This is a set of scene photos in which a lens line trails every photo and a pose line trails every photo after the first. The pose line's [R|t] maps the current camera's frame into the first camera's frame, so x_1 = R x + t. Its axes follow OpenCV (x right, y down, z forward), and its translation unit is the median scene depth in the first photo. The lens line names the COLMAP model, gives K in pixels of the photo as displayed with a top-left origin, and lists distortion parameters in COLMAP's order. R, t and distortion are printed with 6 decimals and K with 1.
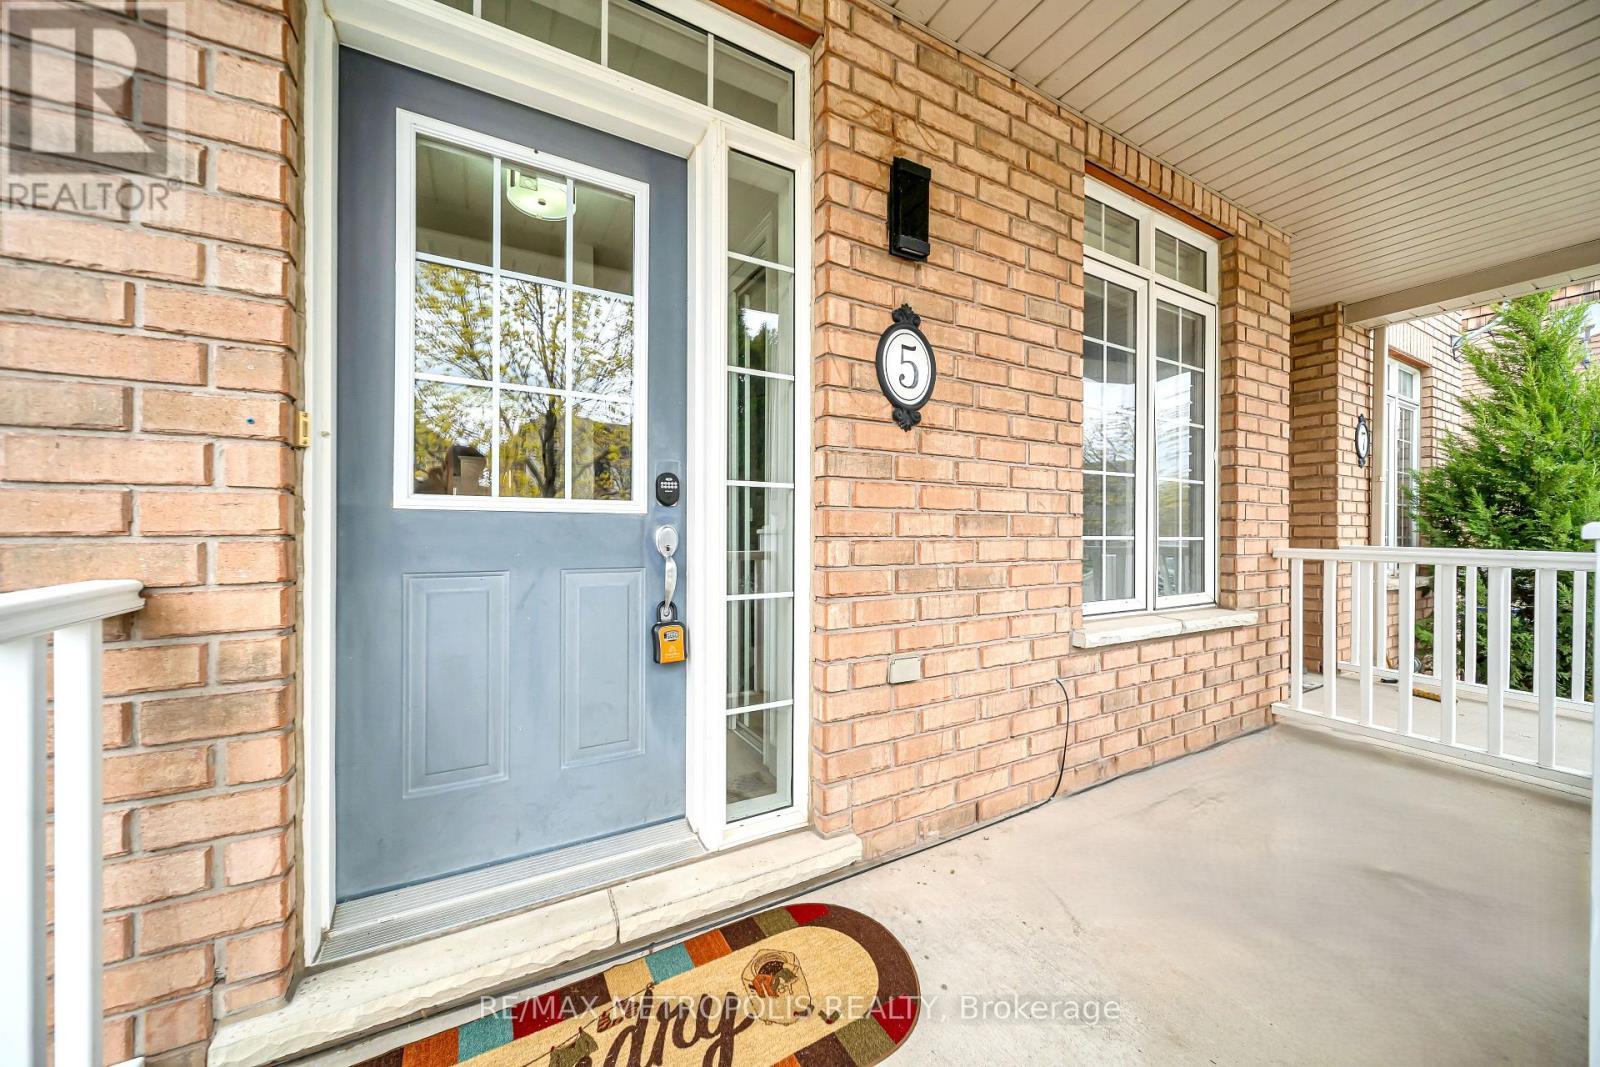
lens RADIAL K [[572.4, 0, 798.7], [0, 572.4, 534.7], [0, 0, 1]] dist [0.000488, -0.001653]
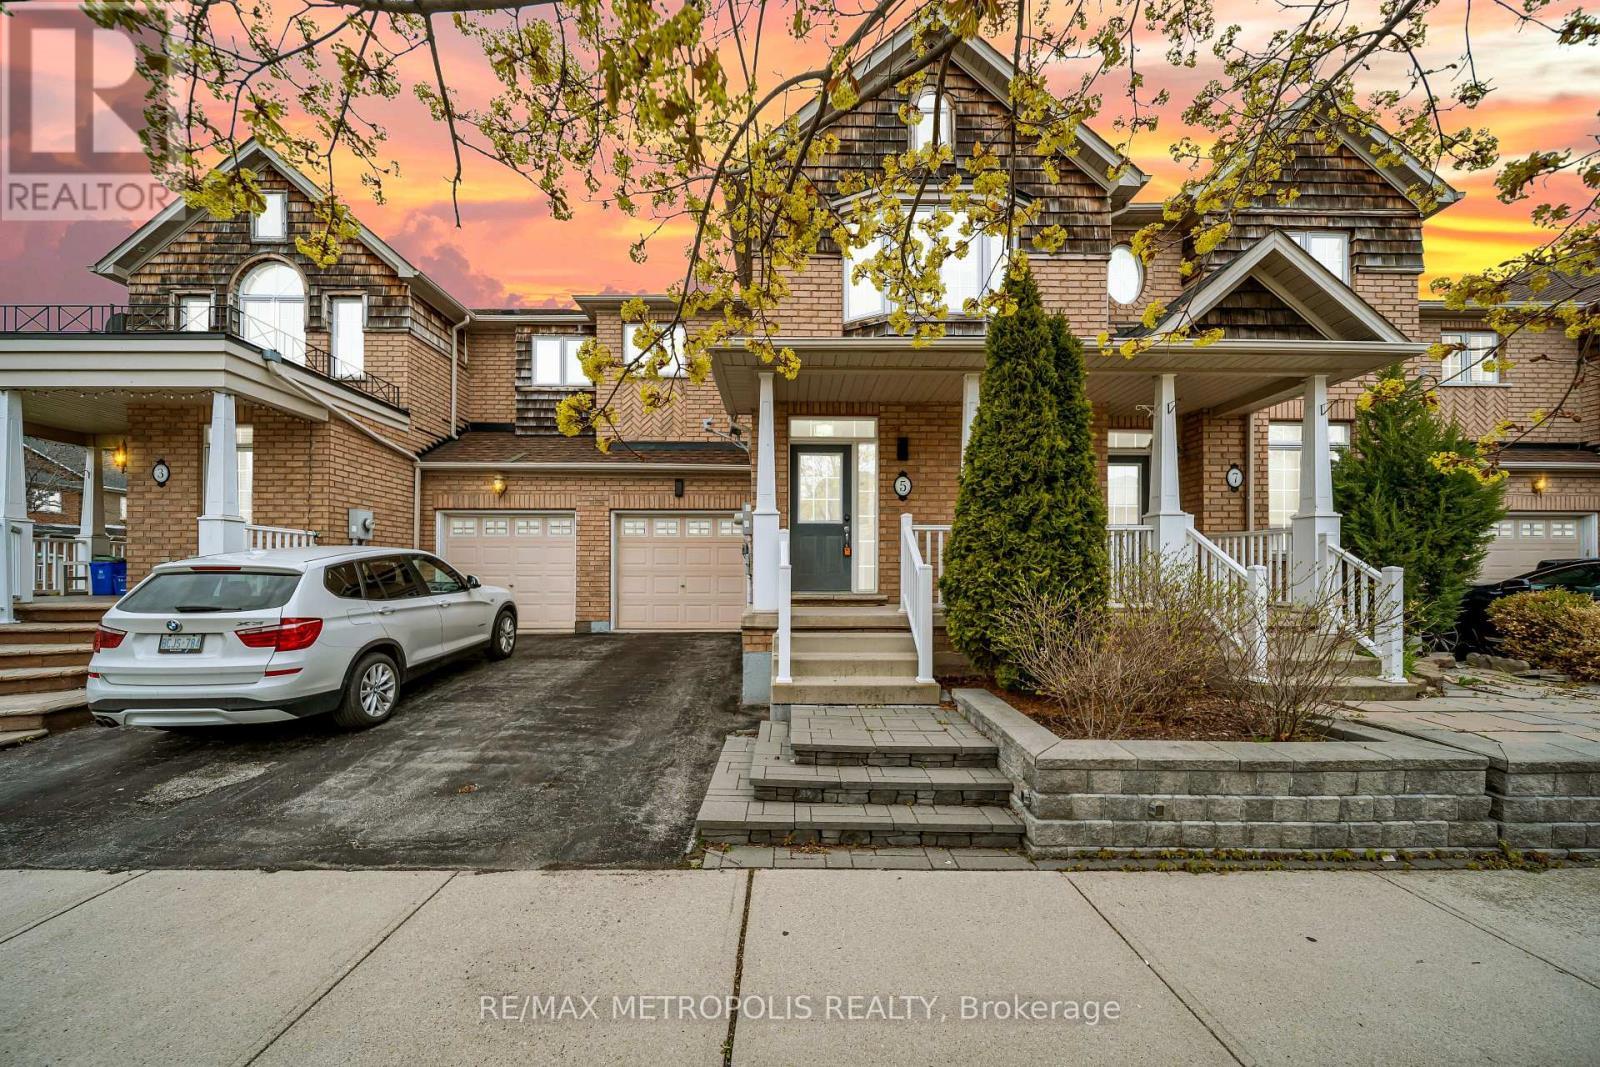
lens RADIAL K [[572.4, 0, 793.6], [0, 572.4, 570.0], [0, 0, 1]] dist [0.000488, -0.001653]
pose [[0.883420, -0.004617, -0.468560, 1.498135], [-0.001445, 0.999920, -0.012577, 0.382884], [0.468580, 0.011788, 0.883342, -3.156812]]
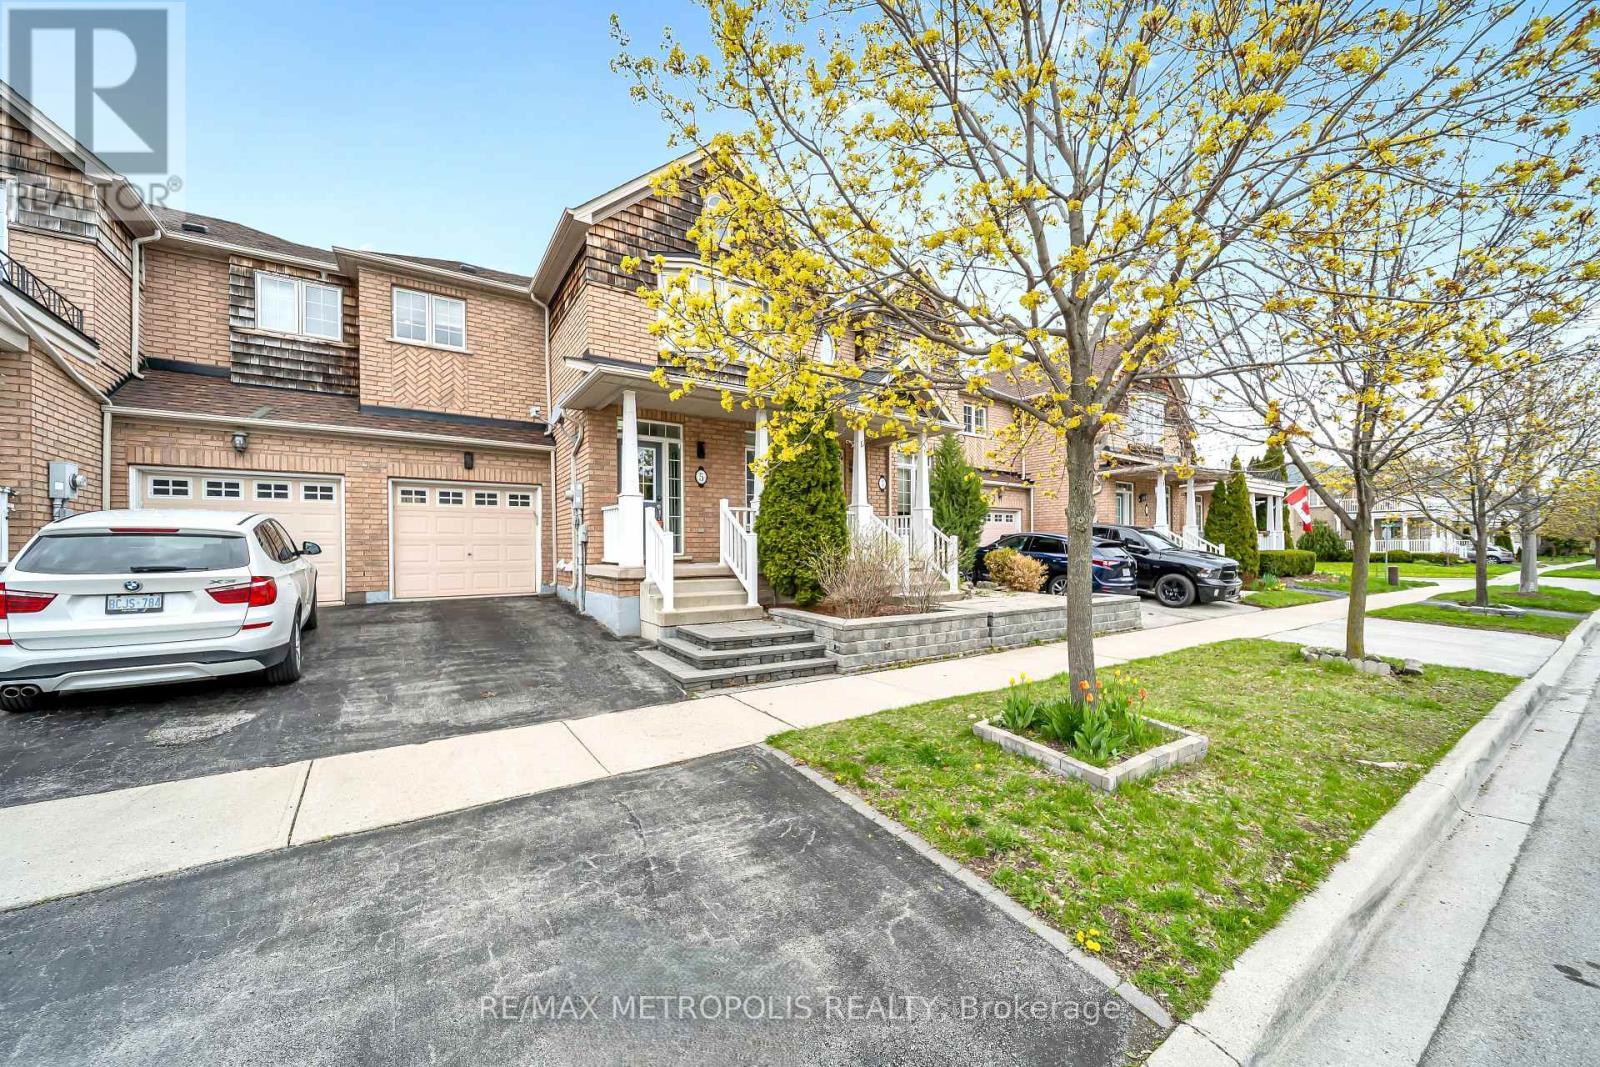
lens RADIAL K [[572.4, 0, 792.1], [0, 572.4, 546.6], [0, 0, 1]] dist [0.000488, -0.001653]
pose [[0.996735, -0.007401, 0.080398, 0.660250], [0.007954, 0.999947, -0.006560, 0.464140], [-0.080345, 0.007178, 0.996741, -4.970614]]
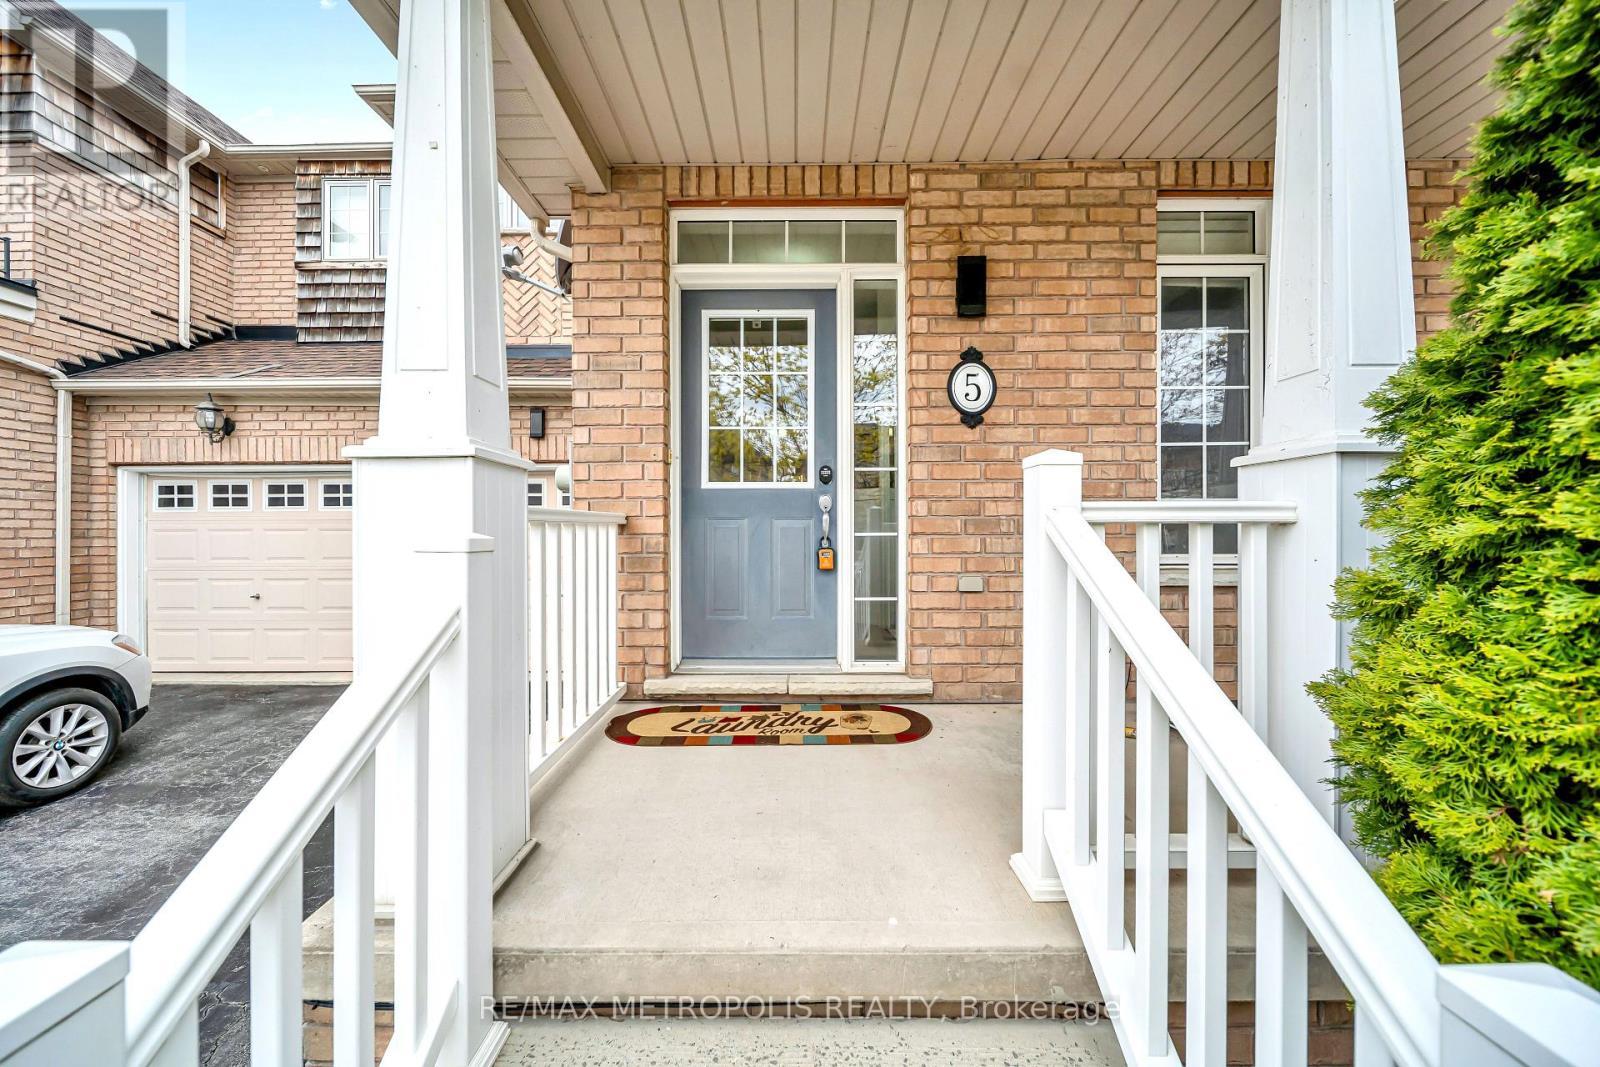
lens RADIAL K [[572.4, 0, 789.3], [0, 572.4, 534.9], [0, 0, 1]] dist [0.000488, -0.001653]
pose [[0.871058, -0.003107, -0.491170, 0.545280], [0.003814, 0.999993, 0.000438, 0.106787], [0.491165, -0.002255, 0.871063, -0.617041]]
